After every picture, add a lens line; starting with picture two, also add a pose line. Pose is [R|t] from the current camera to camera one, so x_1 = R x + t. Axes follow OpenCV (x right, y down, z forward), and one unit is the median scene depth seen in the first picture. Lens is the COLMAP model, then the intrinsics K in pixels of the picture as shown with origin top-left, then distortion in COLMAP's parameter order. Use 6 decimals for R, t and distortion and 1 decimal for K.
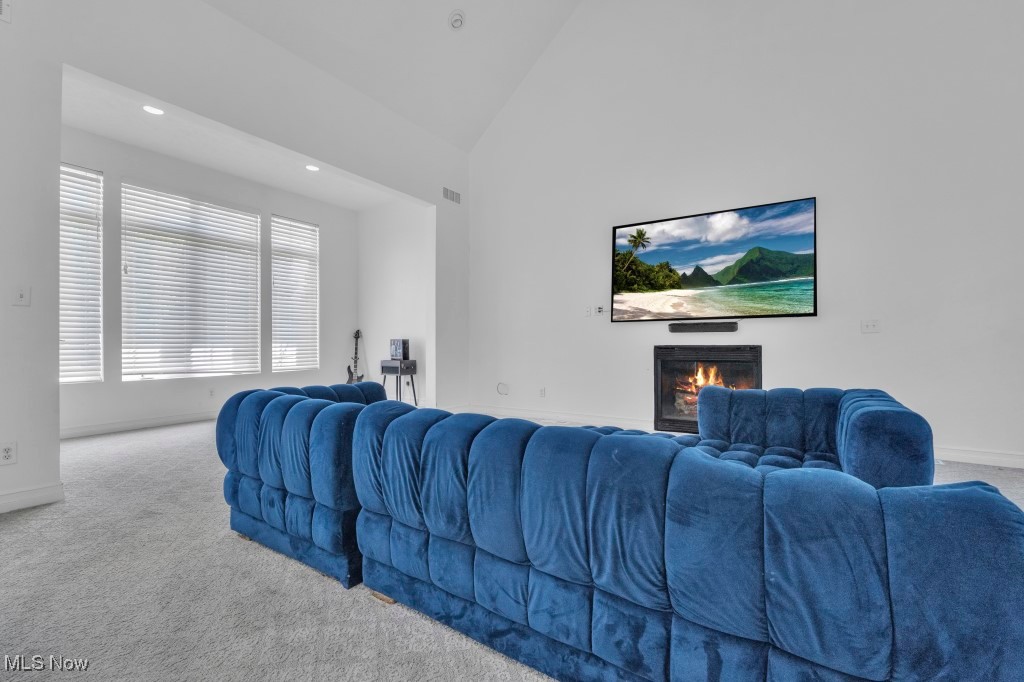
lens RADIAL K [[448.1, 0, 511.2], [0, 448.1, 343.3], [0, 0, 1]] dist [-0.000261, 0.000127]
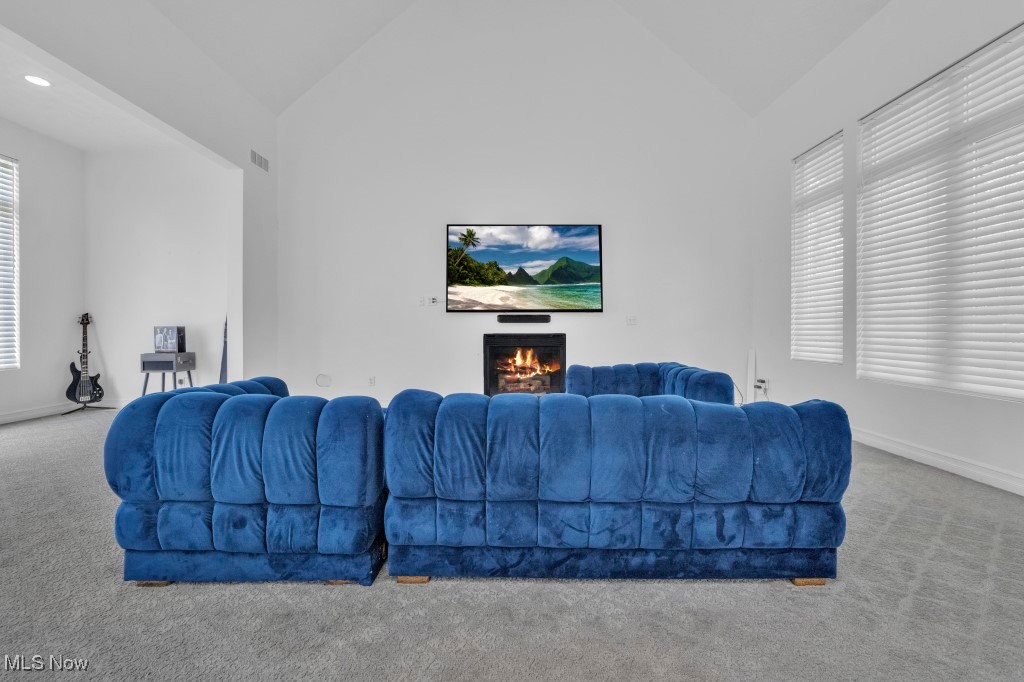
lens RADIAL K [[448.1, 0, 509.7], [0, 448.1, 333.6], [0, 0, 1]] dist [-0.000261, 0.000127]
pose [[0.830469, -0.005628, 0.557037, -0.303241], [0.000895, 0.999961, 0.008768, -0.004023], [-0.557064, -0.006783, 0.830442, 0.011342]]
